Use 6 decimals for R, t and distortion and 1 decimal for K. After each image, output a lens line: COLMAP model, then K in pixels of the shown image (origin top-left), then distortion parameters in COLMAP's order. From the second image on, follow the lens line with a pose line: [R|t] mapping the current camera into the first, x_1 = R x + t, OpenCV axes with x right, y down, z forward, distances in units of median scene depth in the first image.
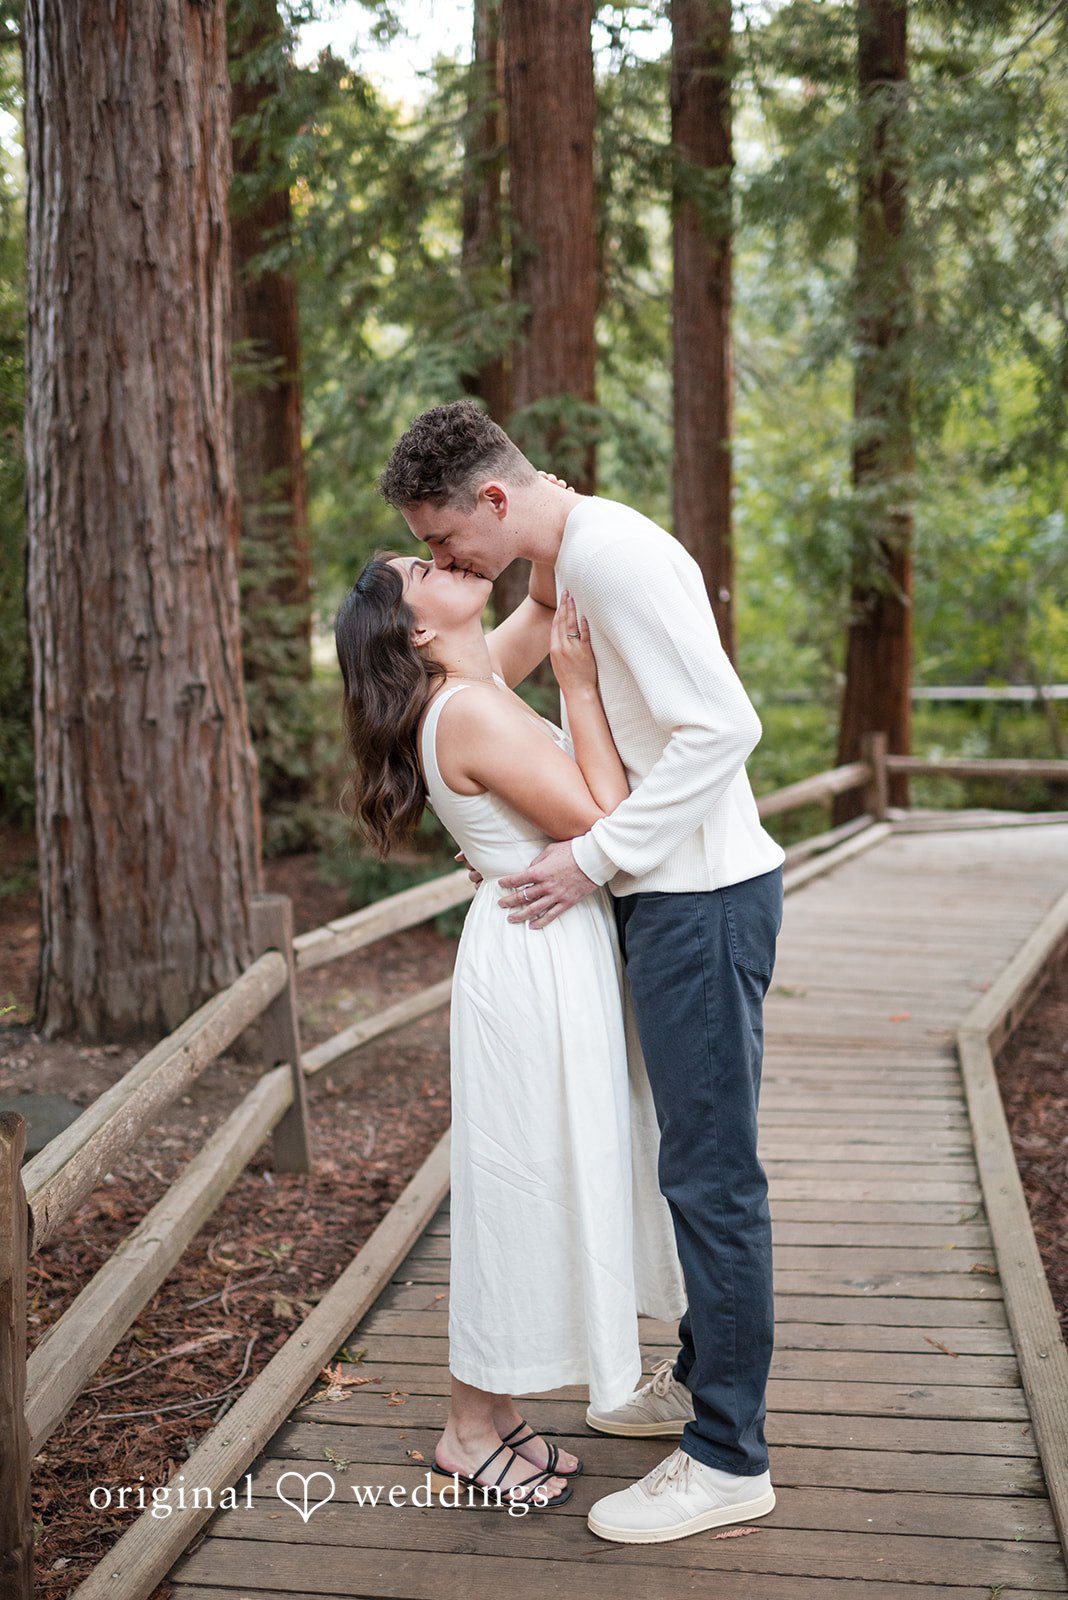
lens RADIAL K [[1716.4, 0, 507.6], [0, 1716.4, 829.8], [0, 0, 1]] dist [0.002292, -0.000602]
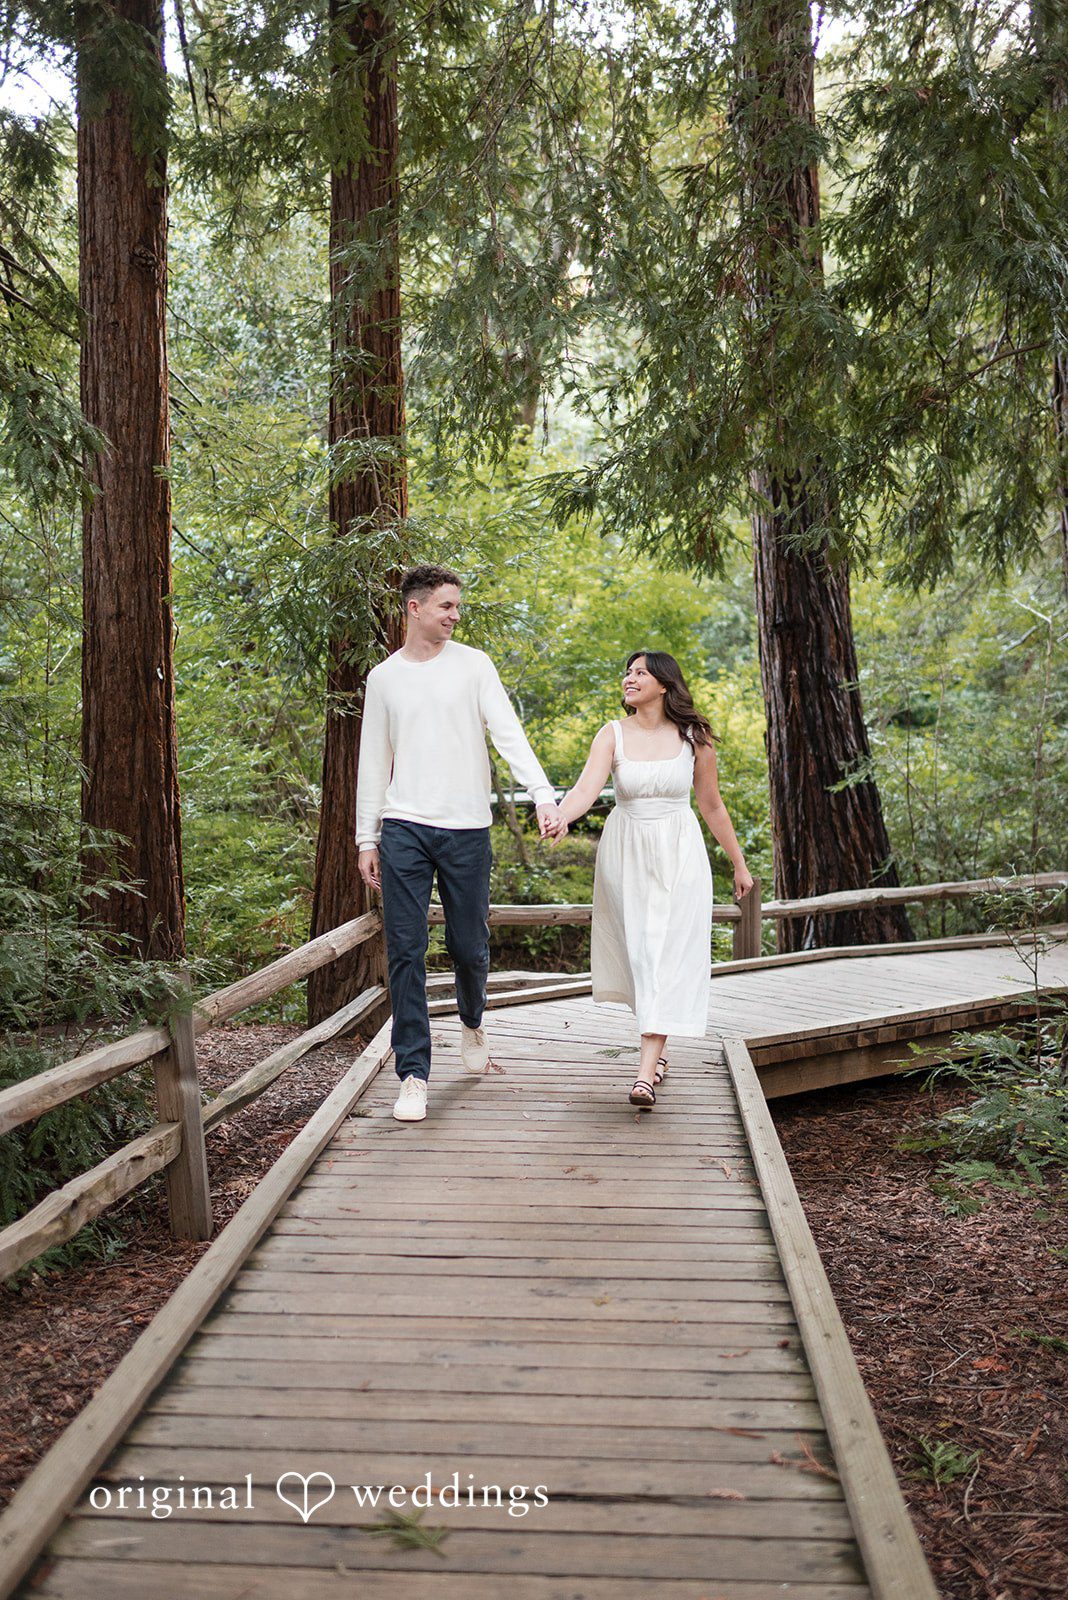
lens RADIAL K [[1692.7, 0, 510.7], [0, 1692.7, 837.7], [0, 0, 1]] dist [0.005085, 0.000694]
pose [[0.937654, -0.004881, 0.347537, 0.030622], [0.022103, 0.998715, -0.045607, -0.065173], [-0.346867, 0.050445, 0.936557, 0.566728]]
